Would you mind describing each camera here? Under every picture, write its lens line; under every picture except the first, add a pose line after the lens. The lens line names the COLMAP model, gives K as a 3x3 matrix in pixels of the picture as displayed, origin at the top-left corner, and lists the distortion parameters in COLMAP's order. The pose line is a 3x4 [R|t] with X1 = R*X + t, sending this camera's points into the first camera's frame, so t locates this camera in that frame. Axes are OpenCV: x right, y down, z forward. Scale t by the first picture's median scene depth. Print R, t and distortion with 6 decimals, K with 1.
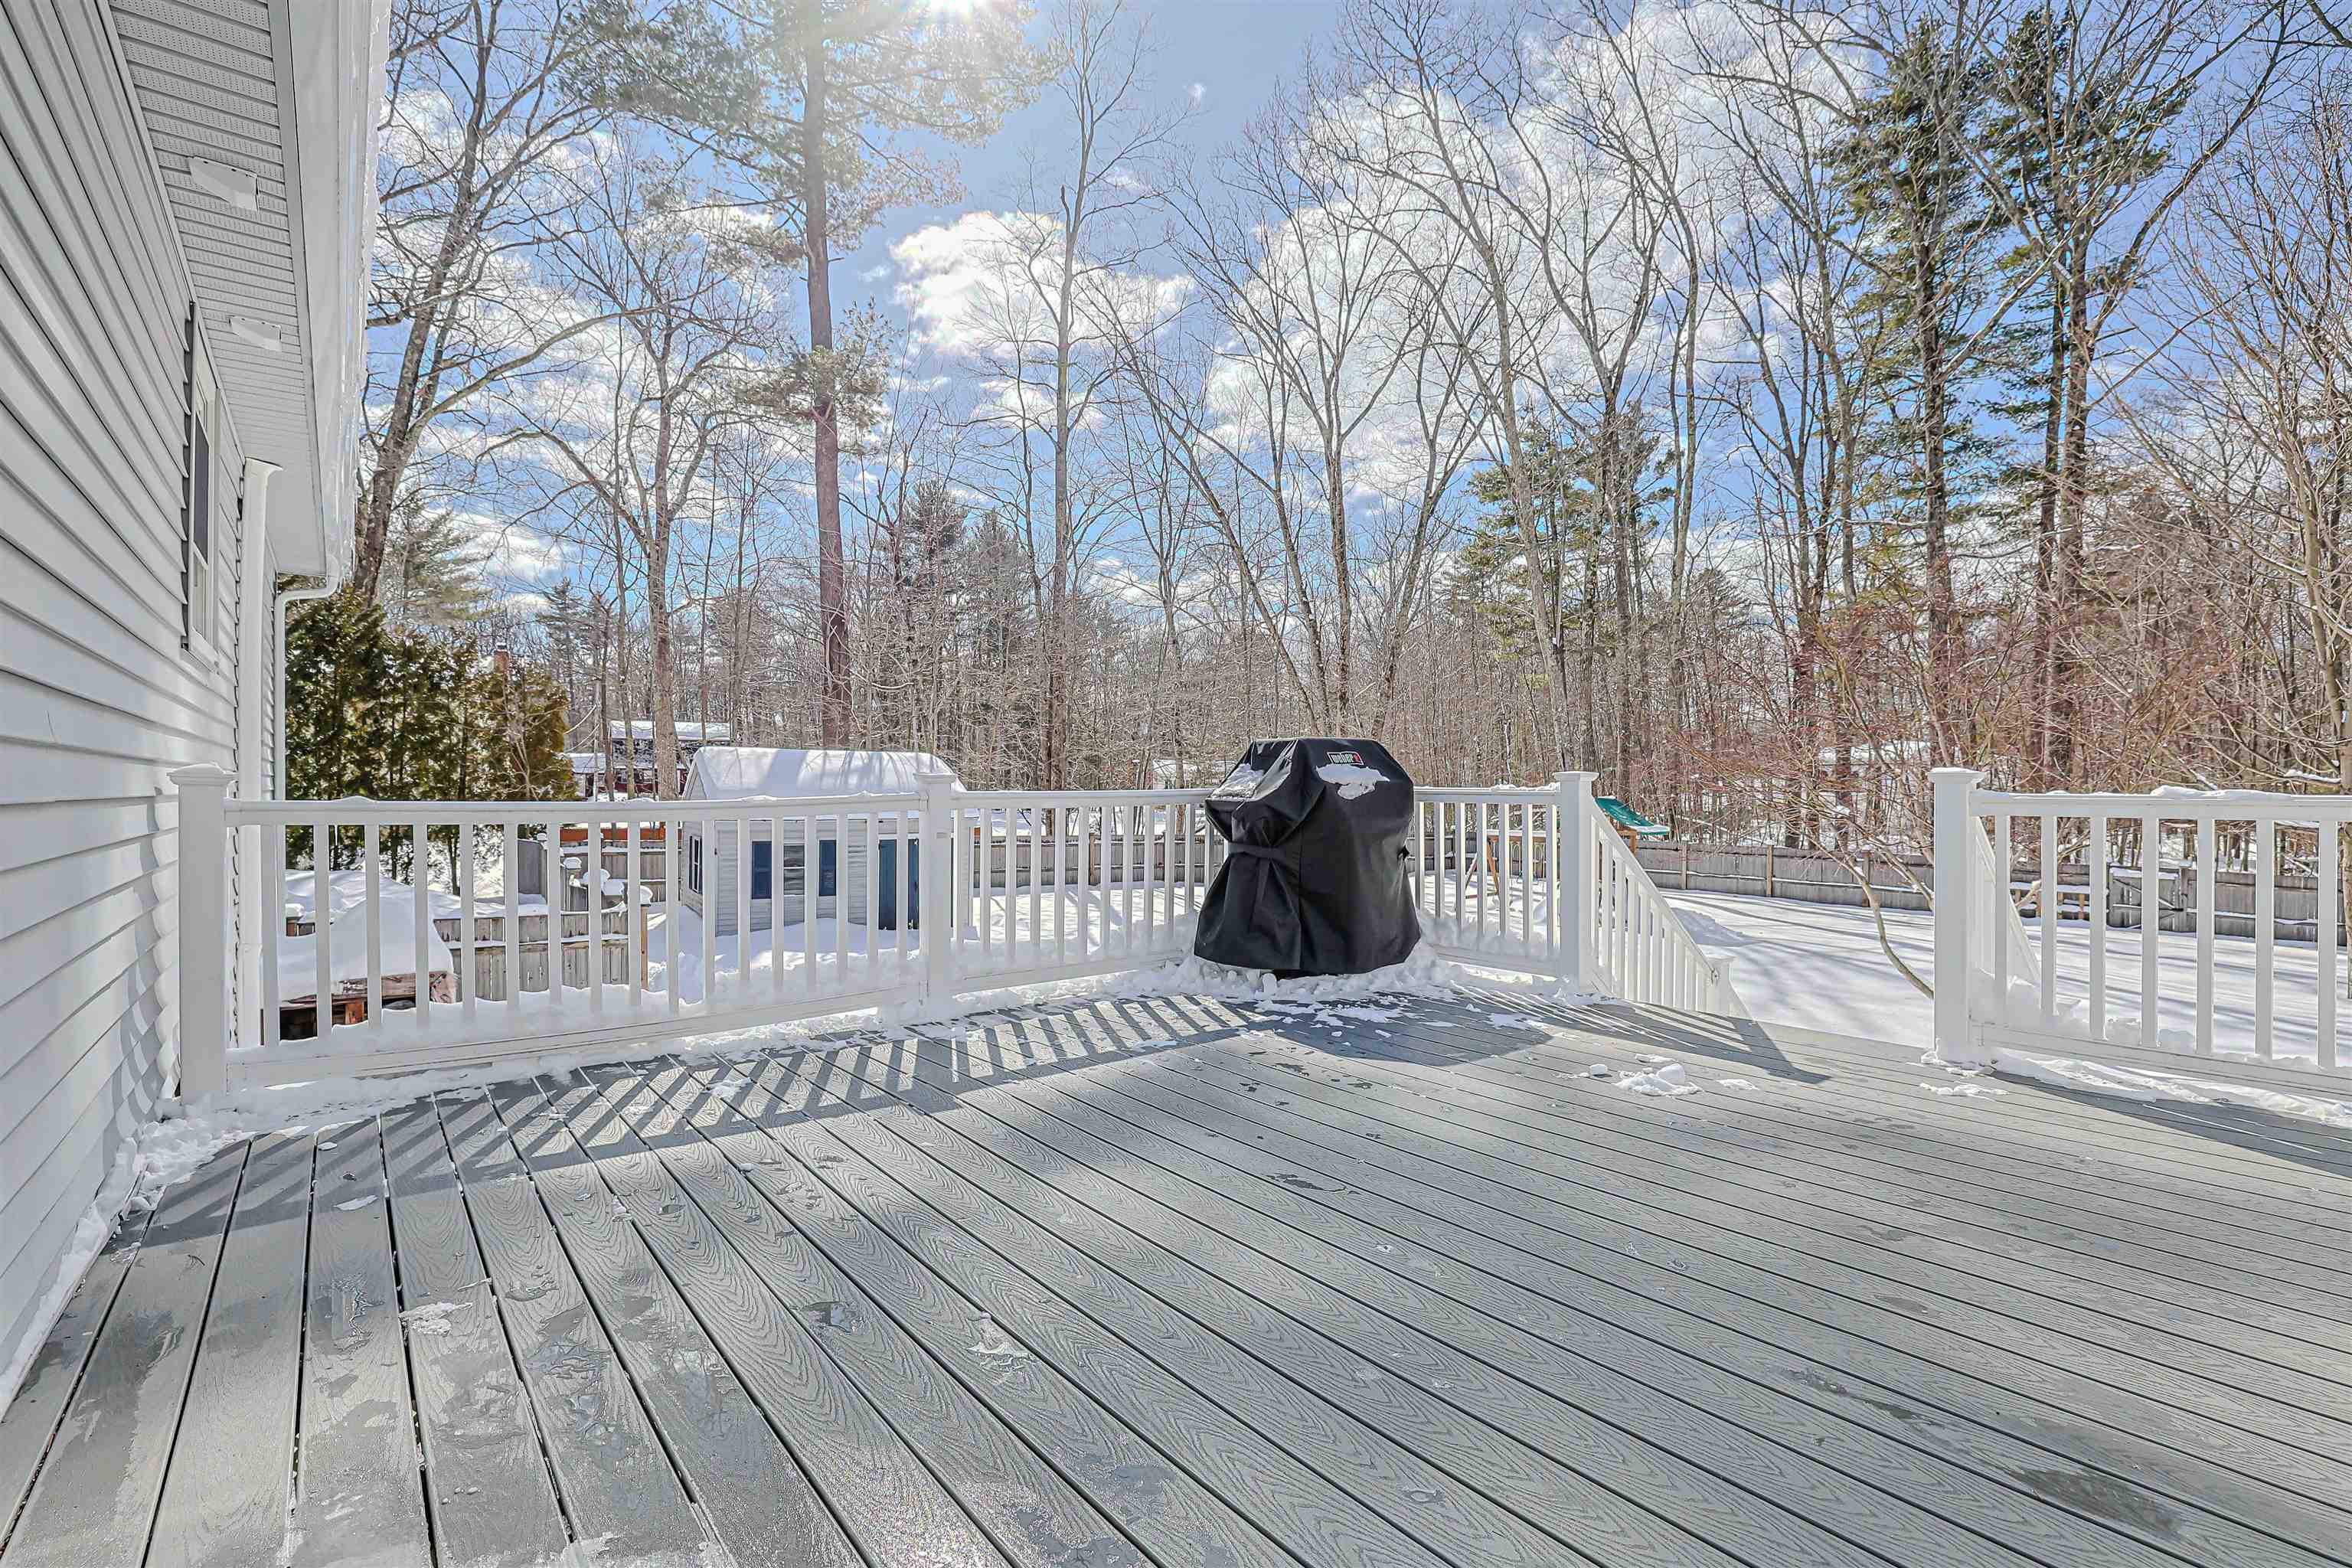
lens RADIAL K [[1070.2, 0, 1166.0], [0, 1070.2, 782.3], [0, 0, 1]] dist [-0.020214, 0.000348]
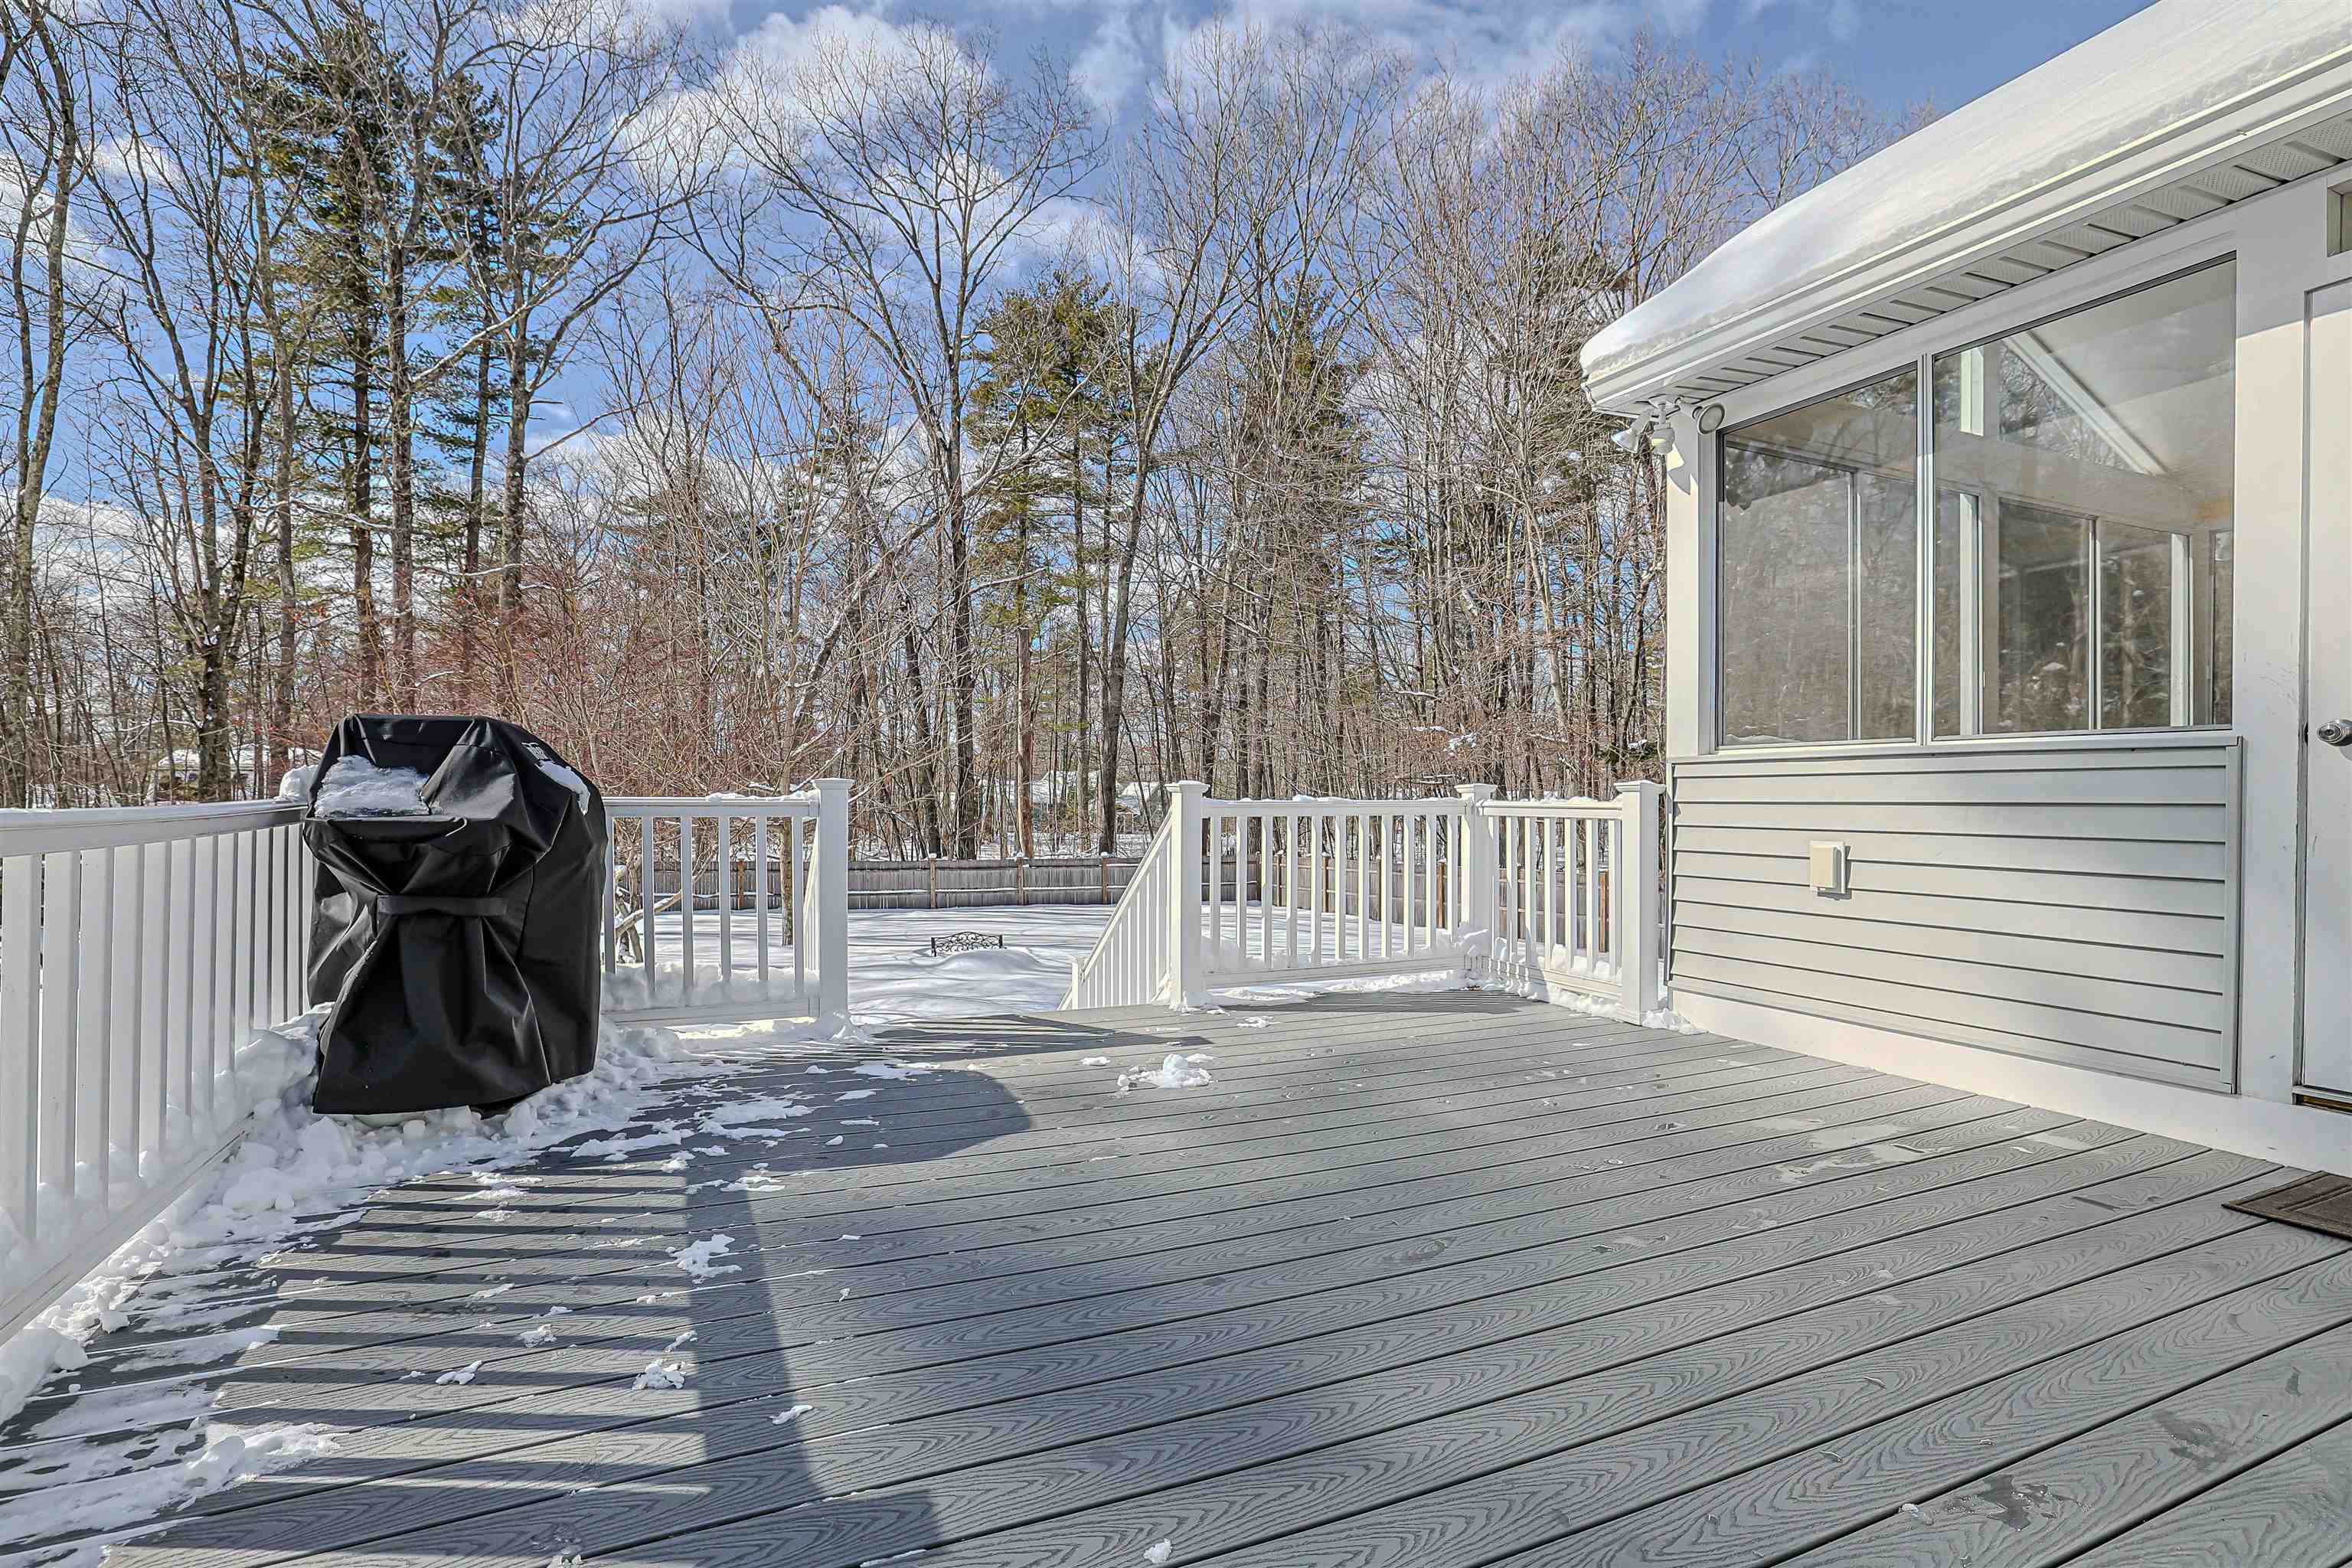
lens RADIAL K [[1070.2, 0, 1136.7], [0, 1070.2, 799.1], [0, 0, 1]] dist [-0.020214, 0.000348]
pose [[0.272152, -0.003316, 0.962249, -0.381502], [-0.005112, 0.999975, 0.004892, 0.001539], [-0.962241, -0.006251, 0.272128, 0.496297]]
